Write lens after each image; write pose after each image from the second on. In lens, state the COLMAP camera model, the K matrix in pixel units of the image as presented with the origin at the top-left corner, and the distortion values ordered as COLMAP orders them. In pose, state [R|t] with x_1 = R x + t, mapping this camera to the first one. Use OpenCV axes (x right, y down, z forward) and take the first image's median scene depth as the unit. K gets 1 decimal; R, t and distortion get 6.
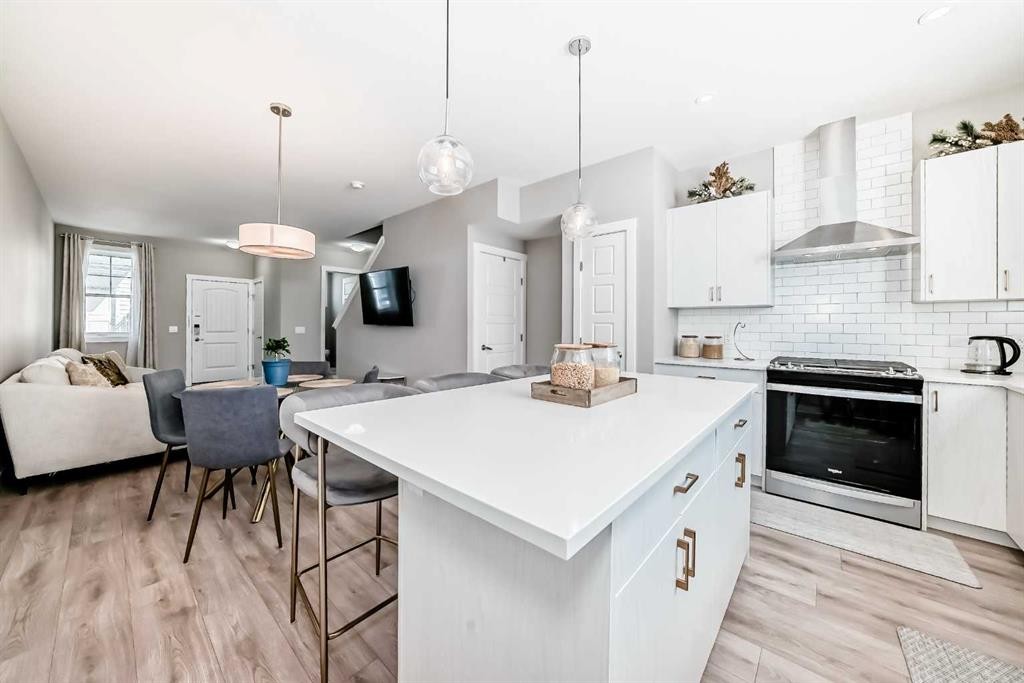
lens RADIAL K [[373.1, 0, 517.8], [0, 373.1, 324.4], [0, 0, 1]] dist [-0.005691, 0.003446]
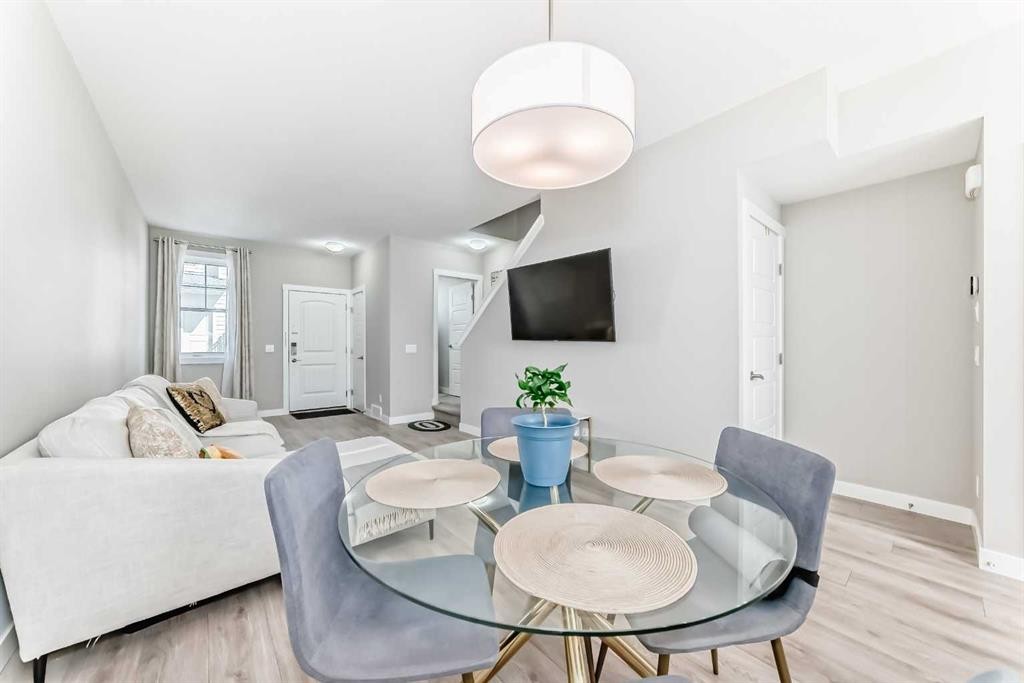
lens RADIAL K [[373.1, 0, 515.6], [0, 373.1, 340.3], [0, 0, 1]] dist [-0.005691, 0.003446]
pose [[0.989913, -0.008452, -0.141423, -0.376748], [0.007720, 0.999954, -0.005724, 0.005695], [0.141465, 0.004575, 0.989933, 0.357419]]
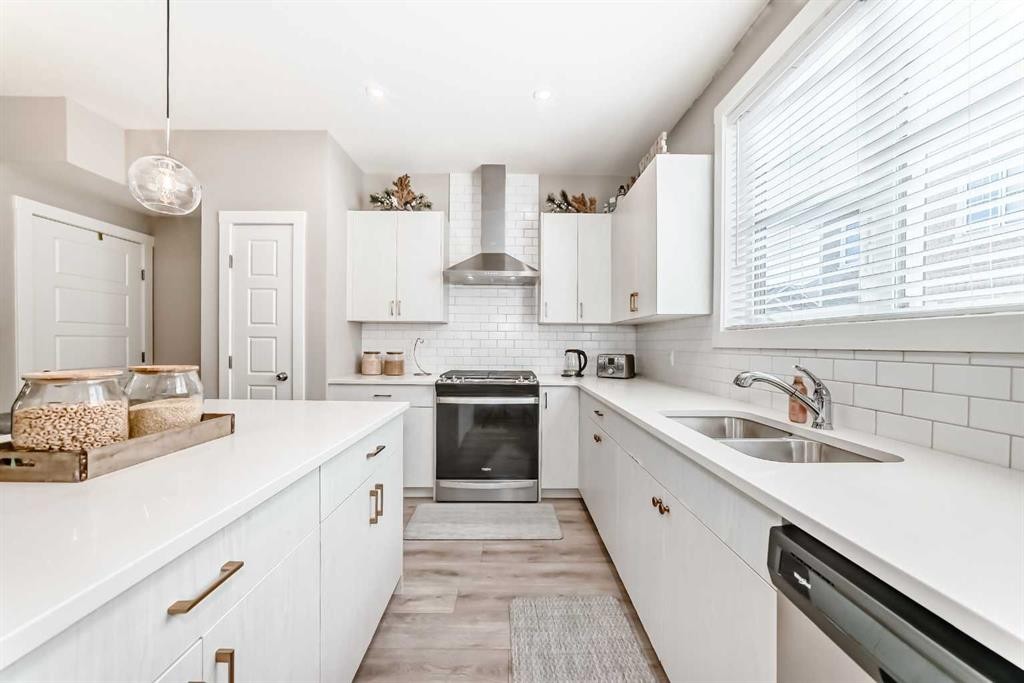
lens RADIAL K [[373.1, 0, 523.8], [0, 373.1, 344.0], [0, 0, 1]] dist [-0.005691, 0.003446]
pose [[0.749488, 0.000653, 0.662018, 0.143247], [-0.007419, 0.999945, 0.007413, 0.001482], [-0.661977, -0.010468, 0.749451, 0.057155]]
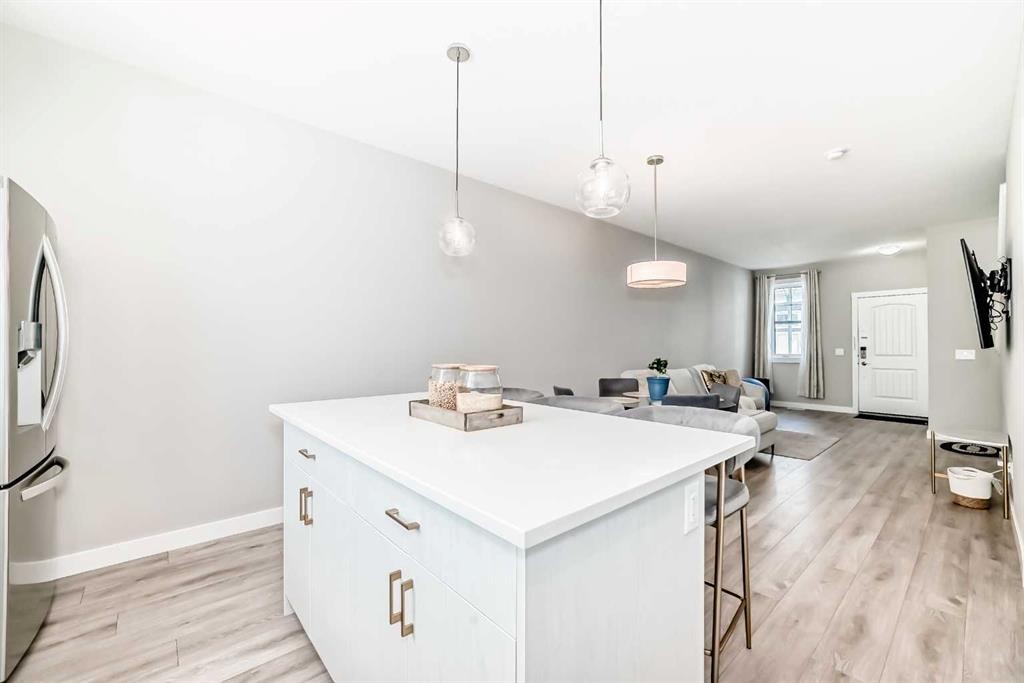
lens RADIAL K [[435.3, 0, 510.0], [0, 435.3, 347.2], [0, 0, 1]] dist [0.001390, 0.000081]
pose [[-0.126765, -0.006339, -0.991912, 0.474980], [0.004428, 0.999966, -0.006956, 0.007389], [0.991923, -0.005274, -0.126733, 0.454182]]
